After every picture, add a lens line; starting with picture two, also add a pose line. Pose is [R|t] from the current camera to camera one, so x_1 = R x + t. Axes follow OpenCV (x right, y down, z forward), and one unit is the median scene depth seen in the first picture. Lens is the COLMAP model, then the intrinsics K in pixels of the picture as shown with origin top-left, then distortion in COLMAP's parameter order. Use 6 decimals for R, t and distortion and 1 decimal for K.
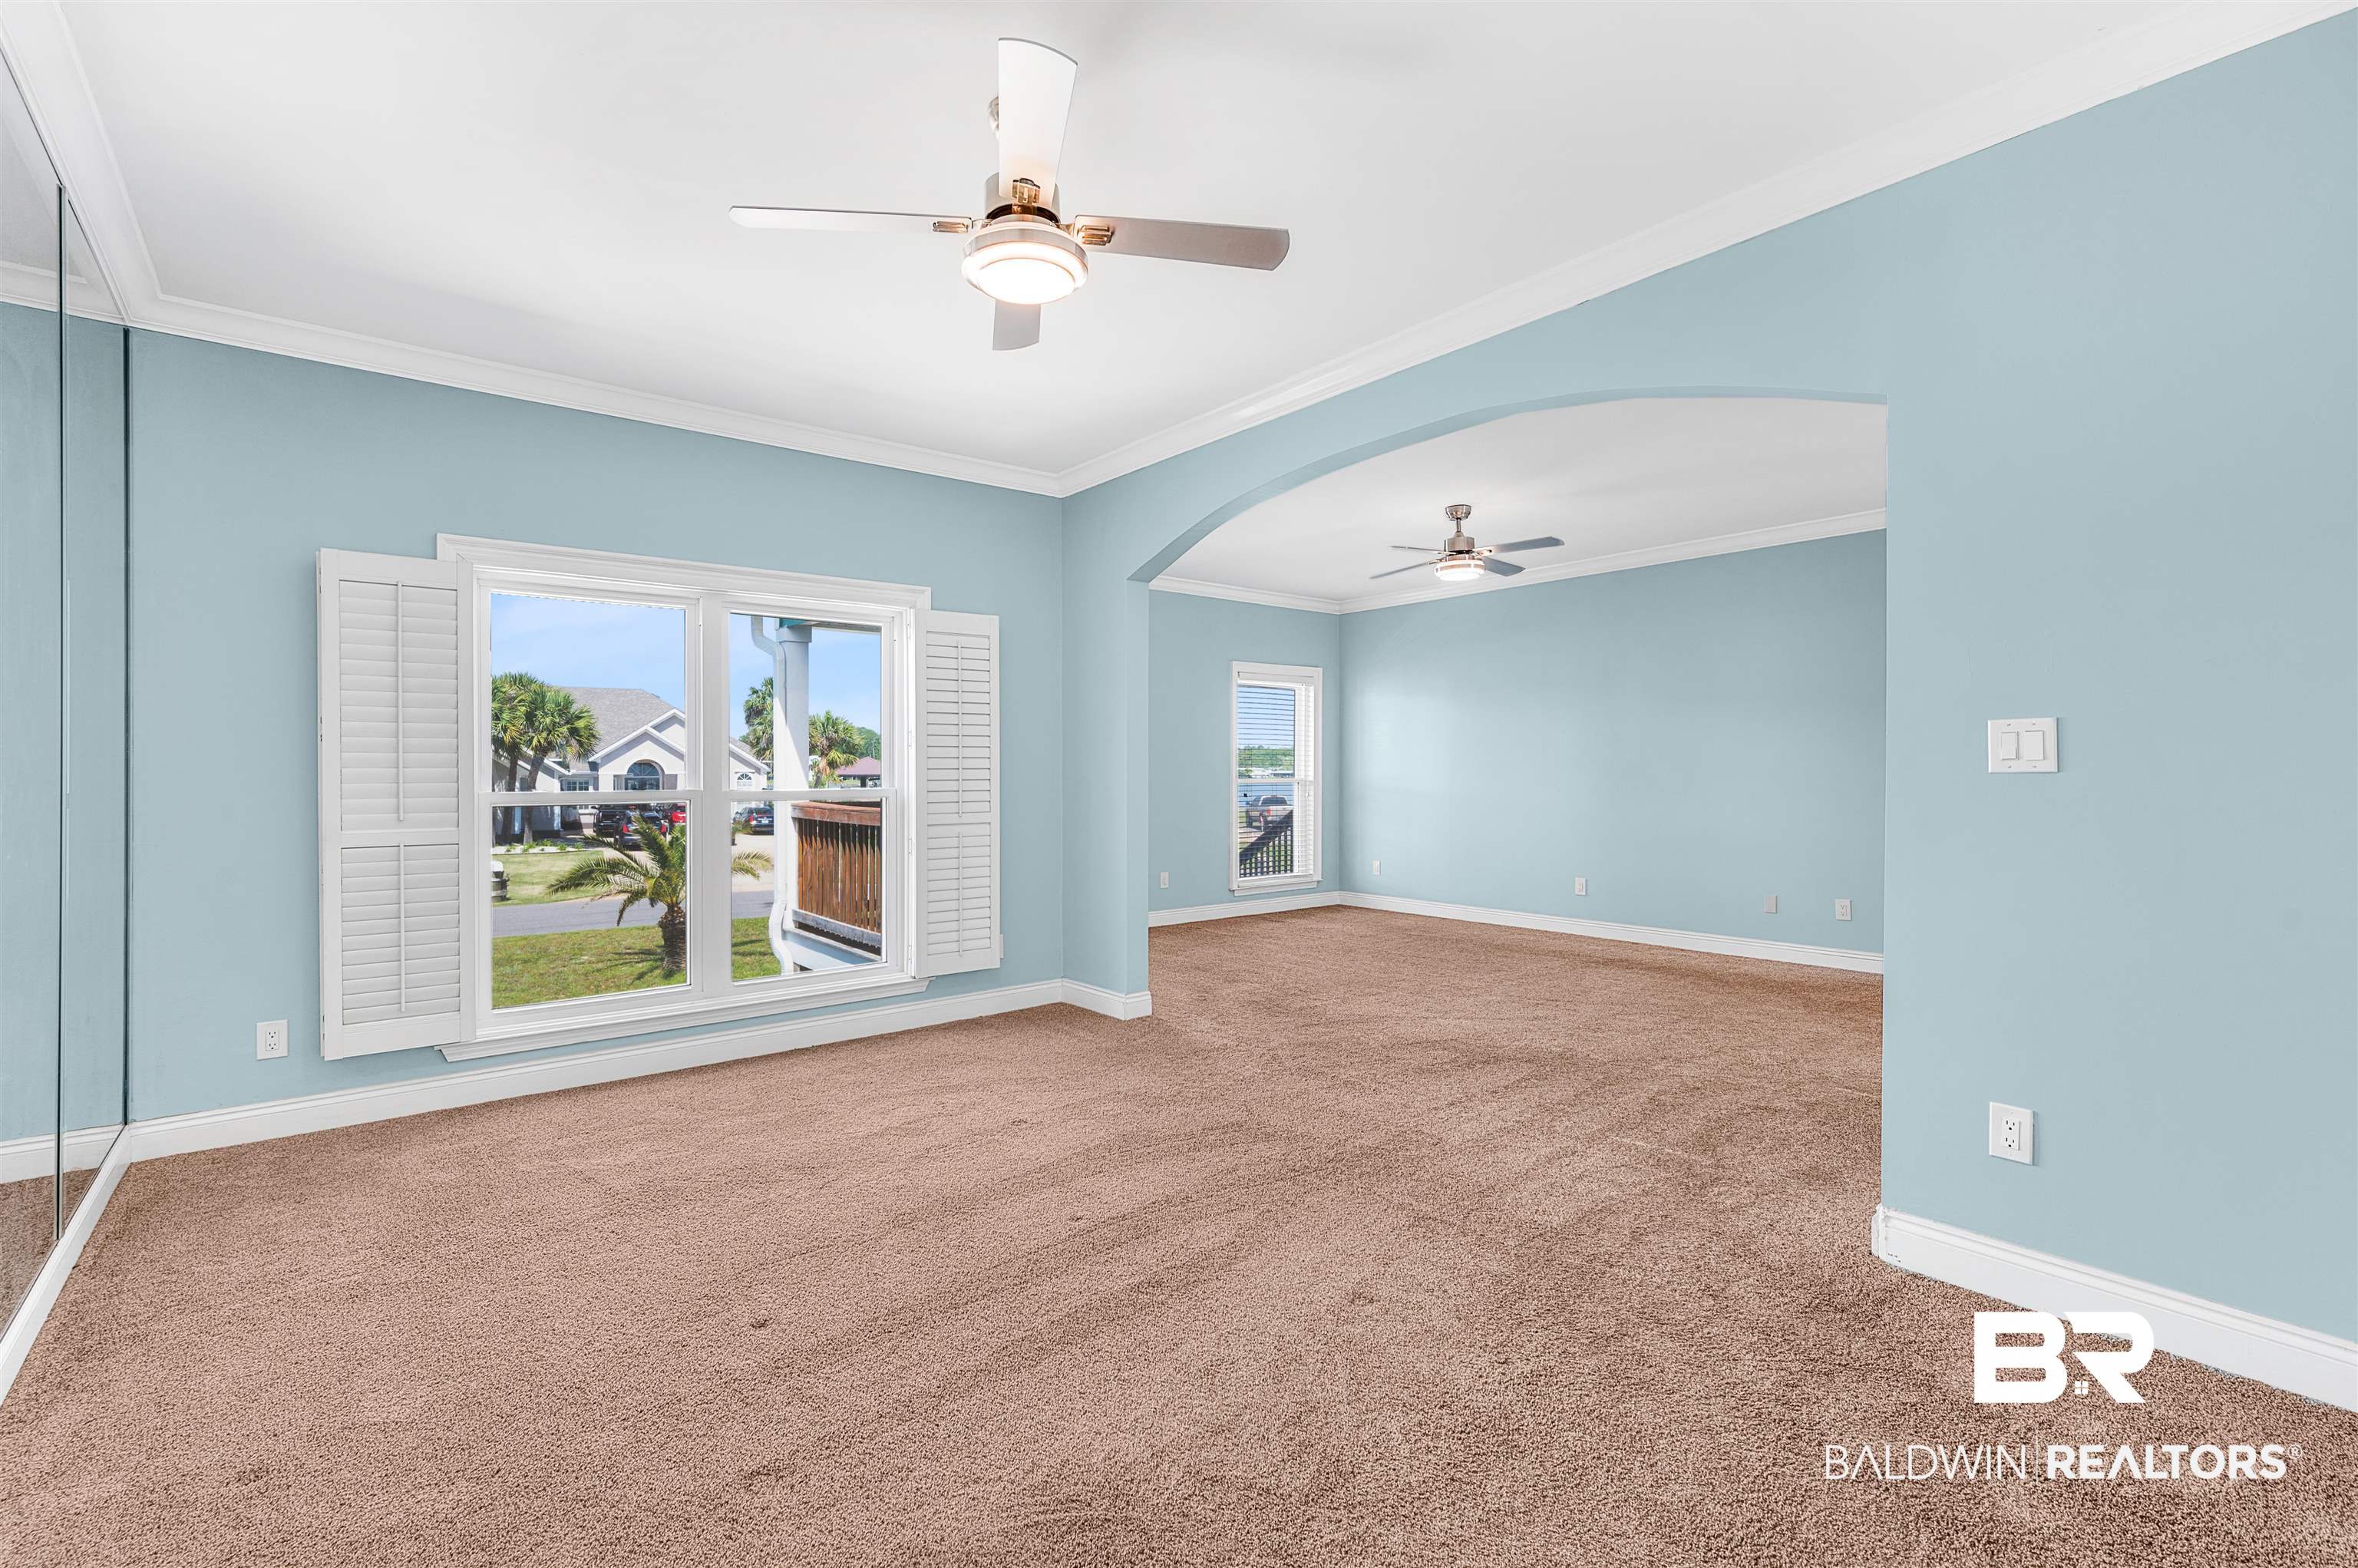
lens RADIAL K [[1070.3, 0, 1189.2], [0, 1070.3, 772.5], [0, 0, 1]] dist [-0.003471, -0.000183]
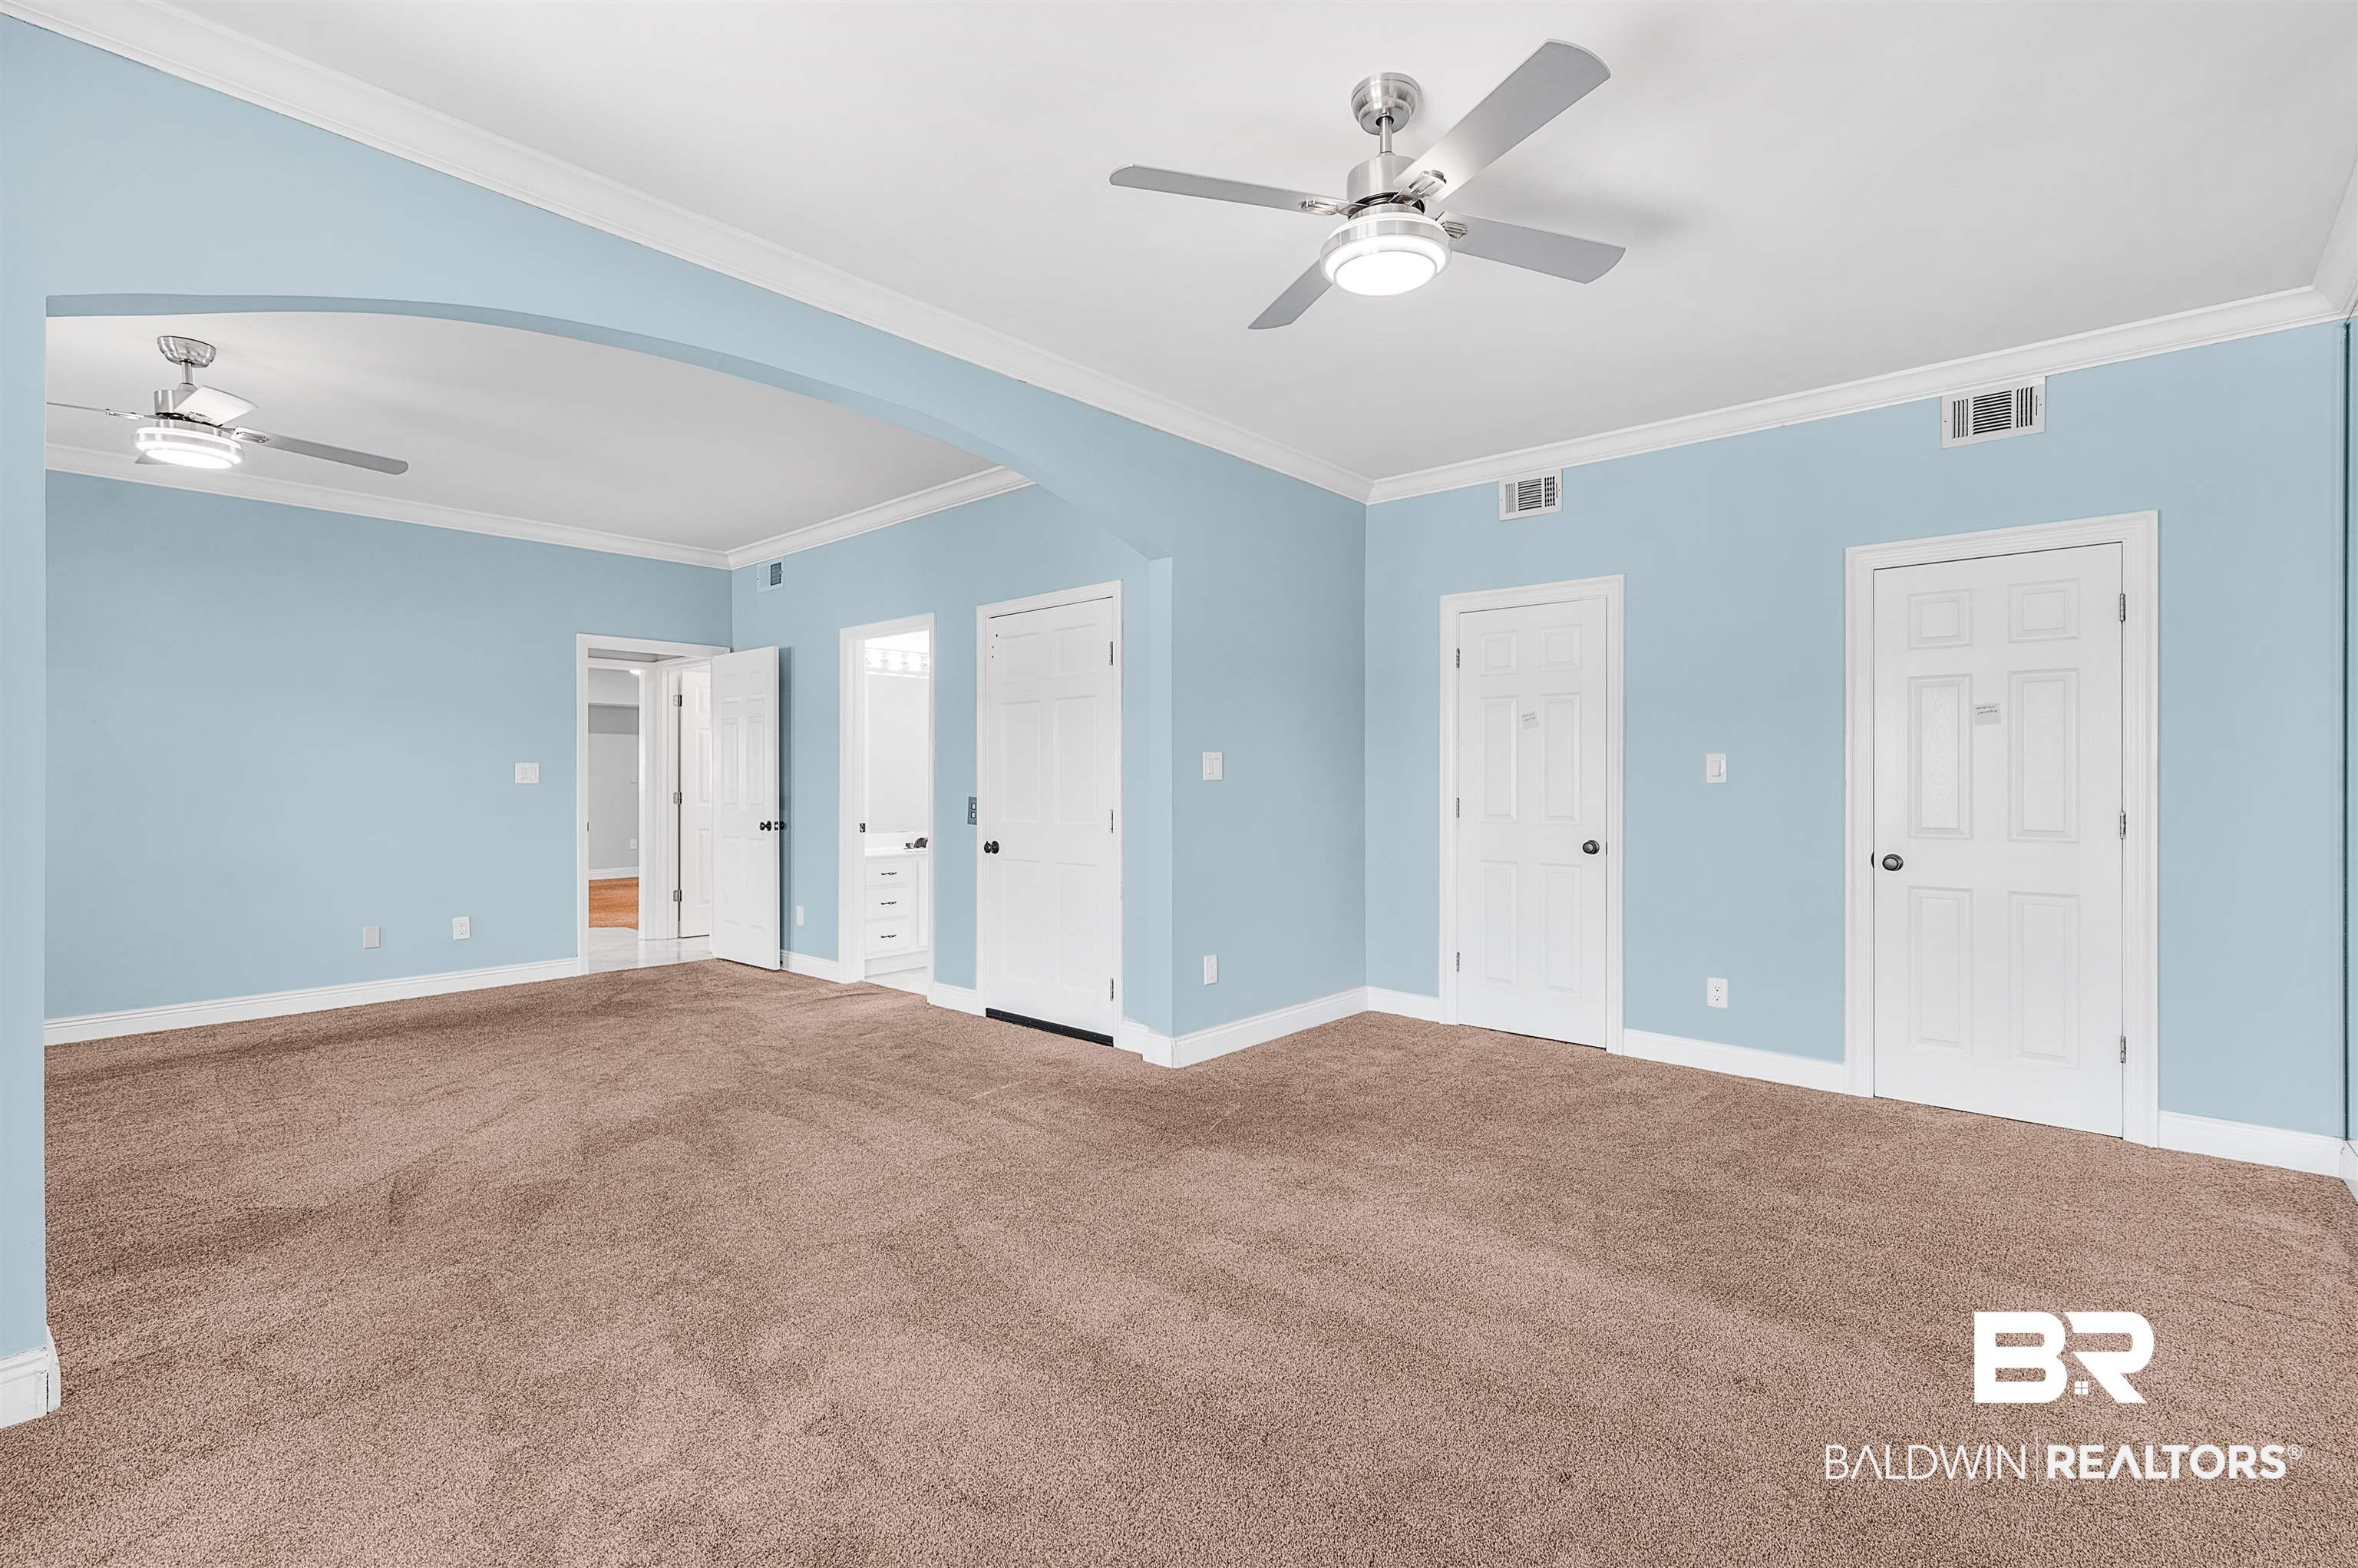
lens RADIAL K [[1070.3, 0, 1189.2], [0, 1070.3, 772.5], [0, 0, 1]] dist [-0.003471, -0.000183]
pose [[-0.170448, 0.004917, 0.985354, -0.760886], [0.001771, 0.999987, -0.004684, -0.003124], [-0.985365, 0.000946, -0.170455, 0.945395]]
